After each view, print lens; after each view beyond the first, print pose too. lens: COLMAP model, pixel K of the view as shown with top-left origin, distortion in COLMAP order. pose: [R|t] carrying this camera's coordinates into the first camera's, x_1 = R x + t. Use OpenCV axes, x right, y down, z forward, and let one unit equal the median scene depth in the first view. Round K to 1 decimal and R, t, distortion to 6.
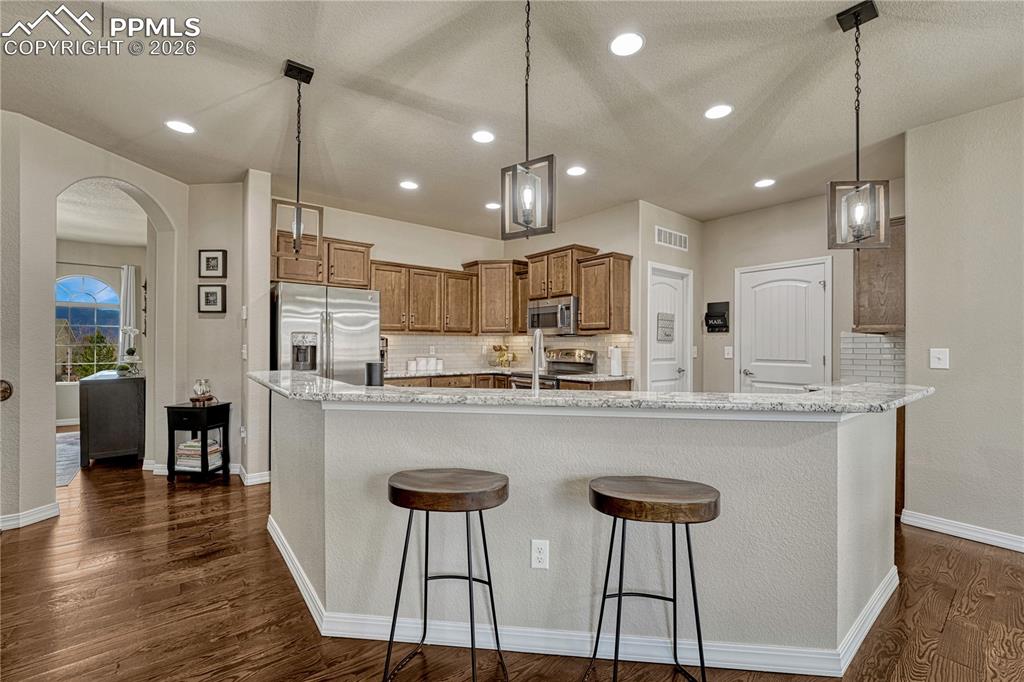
lens RADIAL K [[429.0, 0, 518.4], [0, 429.0, 341.7], [0, 0, 1]] dist [-0.007304, 0.000027]
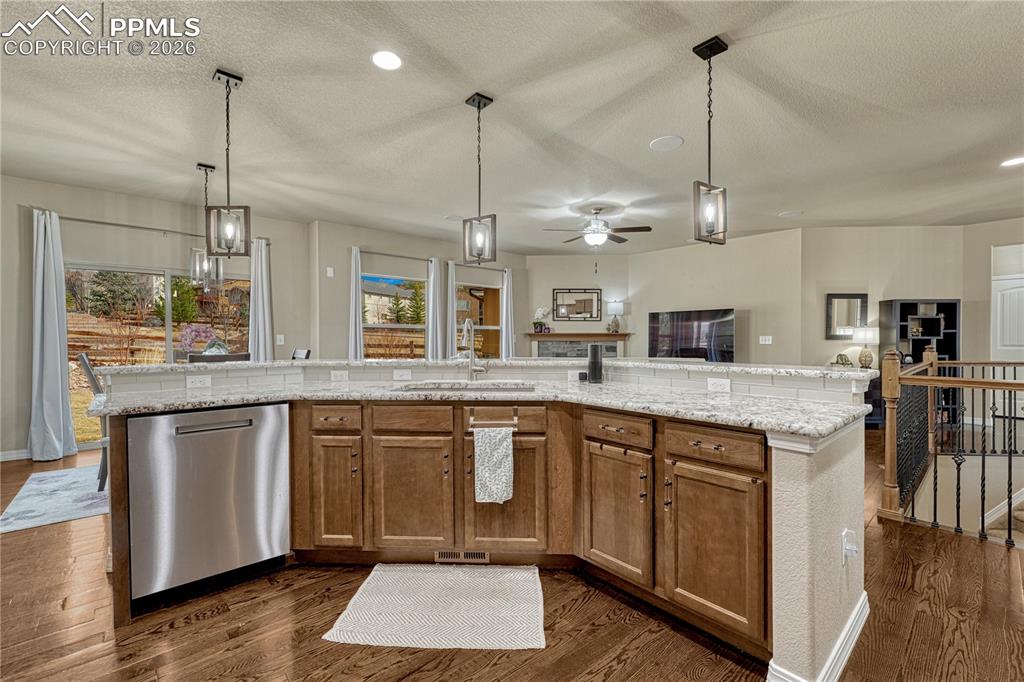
lens RADIAL K [[435.8, 0, 516.5], [0, 435.8, 344.7], [0, 0, 1]] dist [0.000353, 0.000076]
pose [[-0.998479, -0.004071, -0.054989, -0.011659], [-0.004573, 0.999949, 0.009007, 0.017044], [0.054950, 0.009245, -0.998446, 0.994019]]
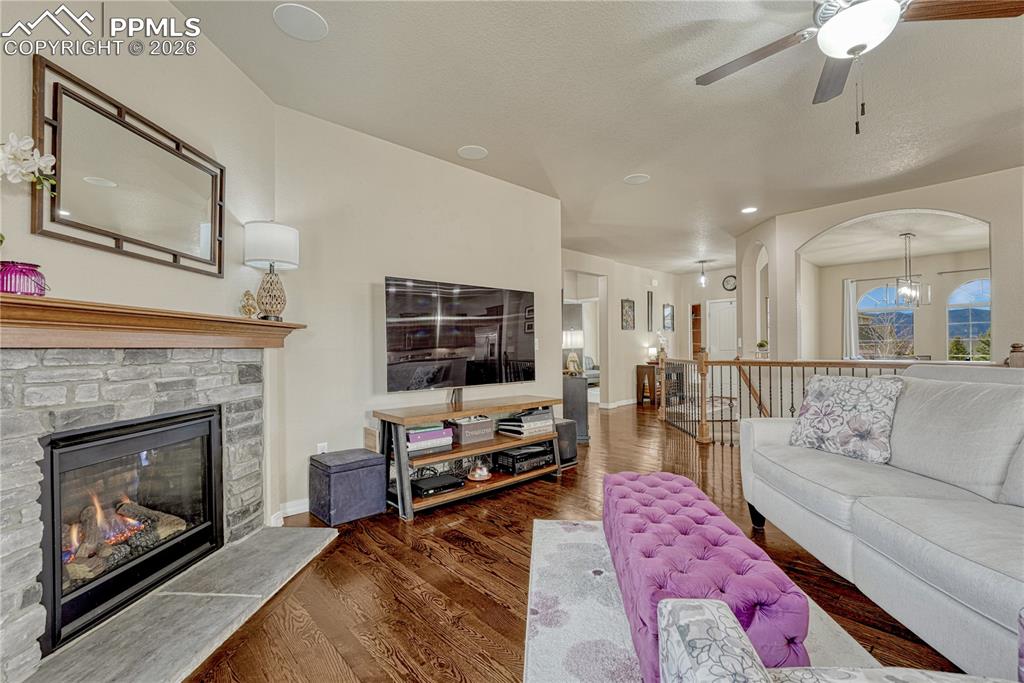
lens RADIAL K [[438.6, 0, 522.6], [0, 438.6, 348.7], [0, 0, 1]] dist [-0.000820, -0.000095]
pose [[0.070354, -0.005490, -0.997507, 0.082891], [0.017385, 0.999840, -0.004276, 0.025310], [0.997371, -0.017041, 0.070438, -0.456971]]
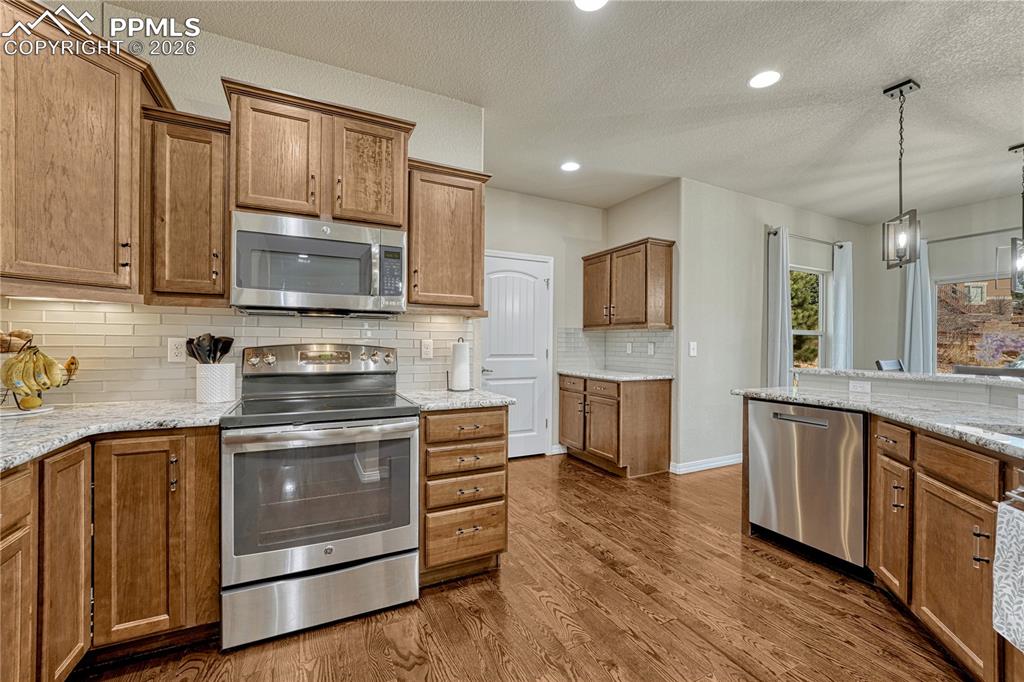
lens RADIAL K [[418.6, 0, 513.7], [0, 418.6, 343.9], [0, 0, 1]] dist [-0.001478, 0.000060]
pose [[0.202298, -0.004638, 0.979313, -0.298706], [-0.012154, 0.999900, 0.007247, 0.012376], [-0.979249, -0.013369, 0.202221, 0.787616]]
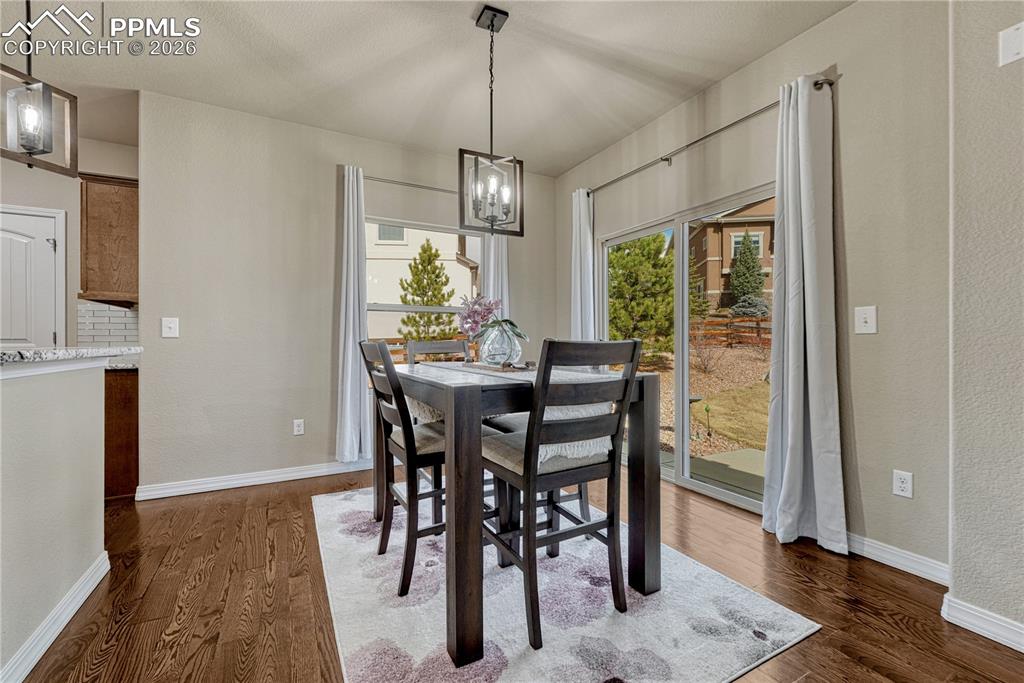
lens RADIAL K [[424.4, 0, 510.0], [0, 424.4, 339.9], [0, 0, 1]] dist [-0.008725, 0.000189]
pose [[0.189013, -0.004513, 0.981964, 0.088891], [-0.002422, 0.999984, 0.005062, 0.037712], [-0.981972, -0.003335, 0.188999, 0.002793]]
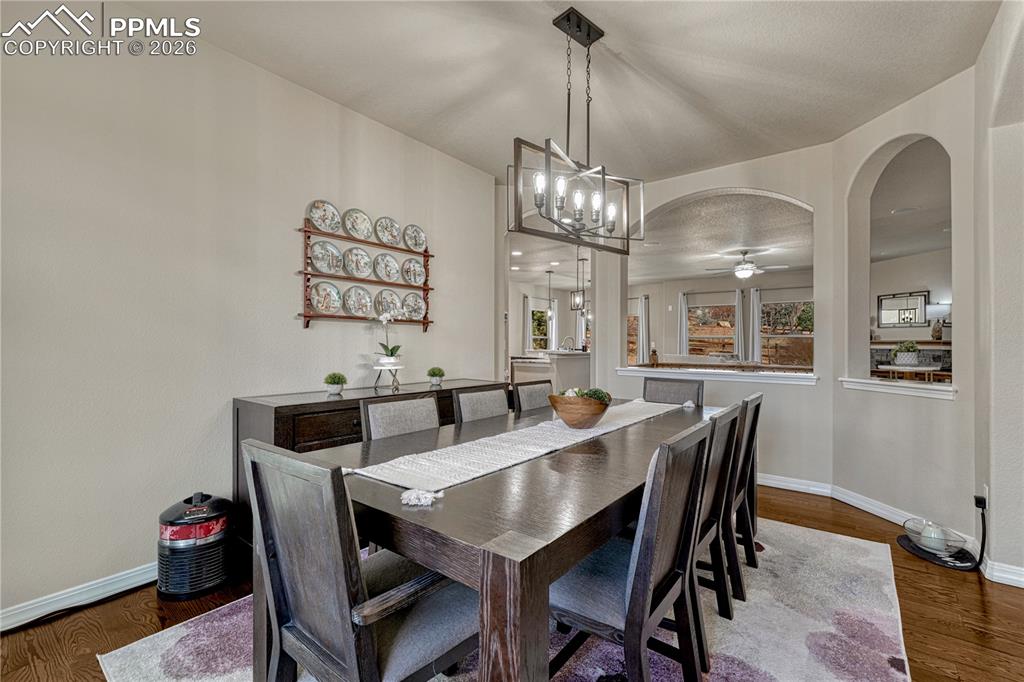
lens RADIAL K [[447.3, 0, 516.3], [0, 447.3, 348.8], [0, 0, 1]] dist [-0.002358, -0.000189]
pose [[-0.237204, -0.020233, 0.971249, -1.671285], [-0.013970, 0.999751, 0.017415, 0.006807], [-0.971359, -0.009438, -0.237427, 1.062939]]
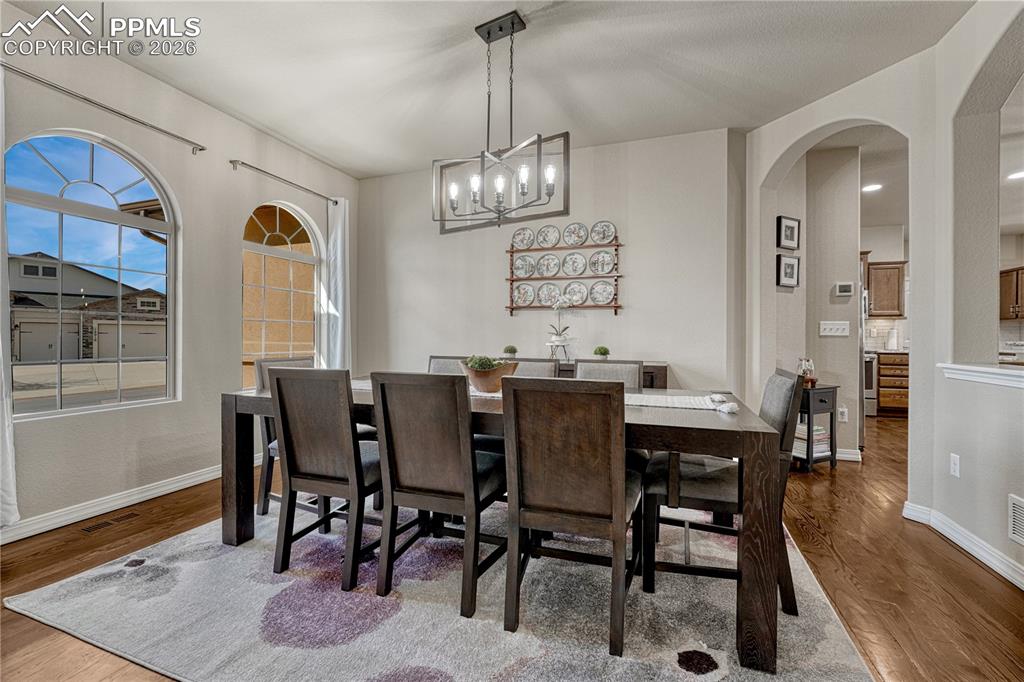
lens RADIAL K [[429.0, 0, 518.4], [0, 429.0, 341.7], [0, 0, 1]] dist [-0.007304, 0.000027]
pose [[0.845324, -0.007227, 0.534205, -1.477304], [-0.001035, 0.999884, 0.015165, 0.031616], [-0.534253, -0.013372, 0.845219, 0.462057]]
